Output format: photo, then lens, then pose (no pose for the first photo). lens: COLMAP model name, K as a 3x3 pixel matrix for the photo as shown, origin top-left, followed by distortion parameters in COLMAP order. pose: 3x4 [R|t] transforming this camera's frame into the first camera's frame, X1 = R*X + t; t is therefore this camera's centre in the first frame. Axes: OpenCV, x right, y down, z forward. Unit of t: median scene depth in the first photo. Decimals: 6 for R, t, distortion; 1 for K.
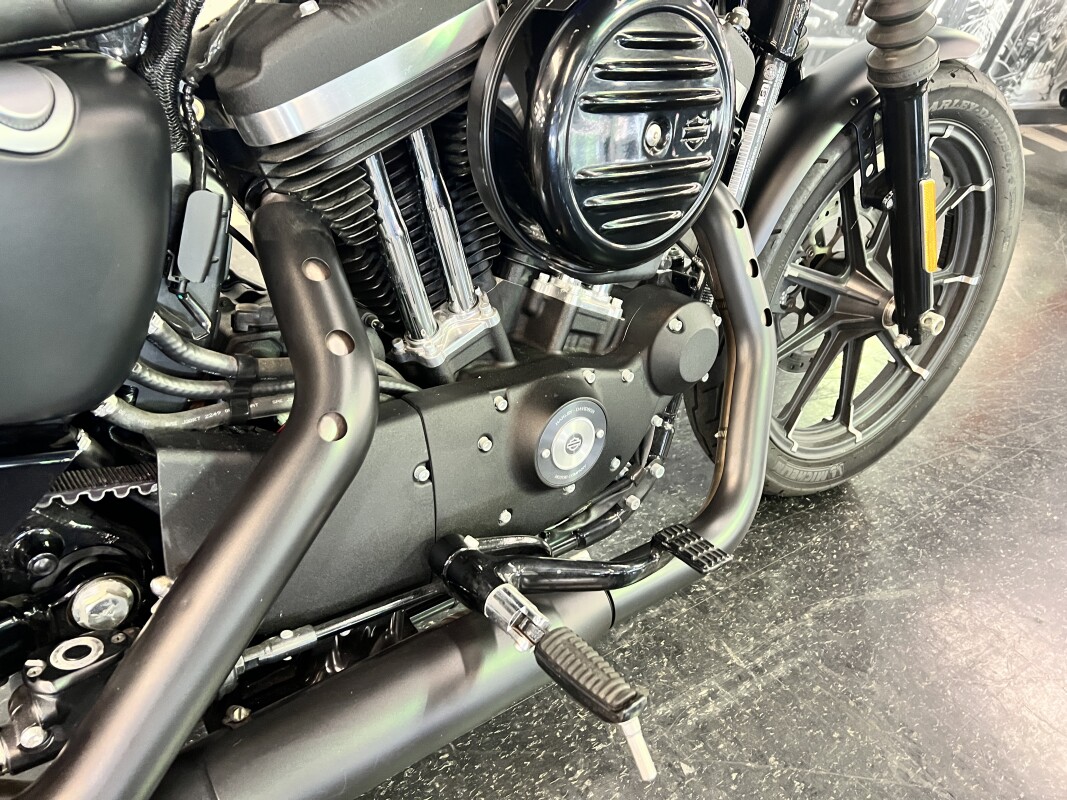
lens RADIAL K [[810.6, 0, 532.6], [0, 810.6, 411.4], [0, 0, 1]] dist [0.045345, -0.047983]
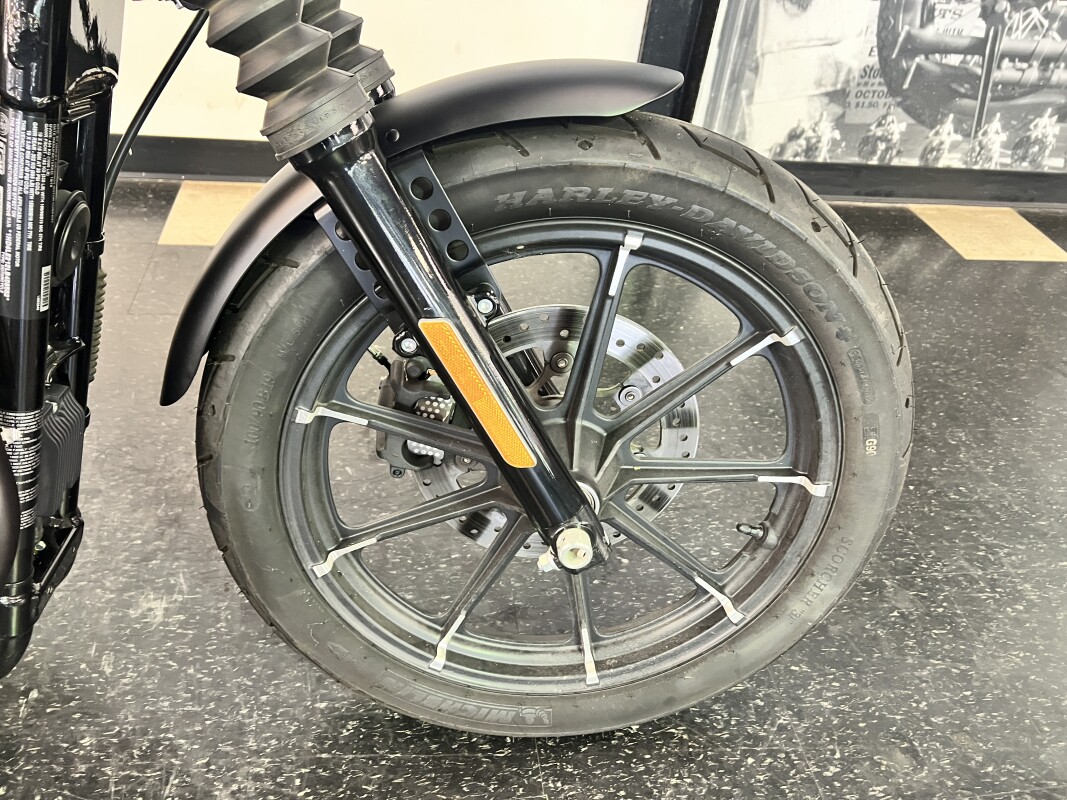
lens RADIAL K [[810.6, 0, 527.4], [0, 810.6, 407.3], [0, 0, 1]] dist [0.045345, -0.047983]
pose [[0.868295, 0.208086, -0.450294, 1.226990], [-0.219428, 0.975240, 0.027549, -0.377622], [0.444877, 0.074886, 0.892455, 0.771457]]
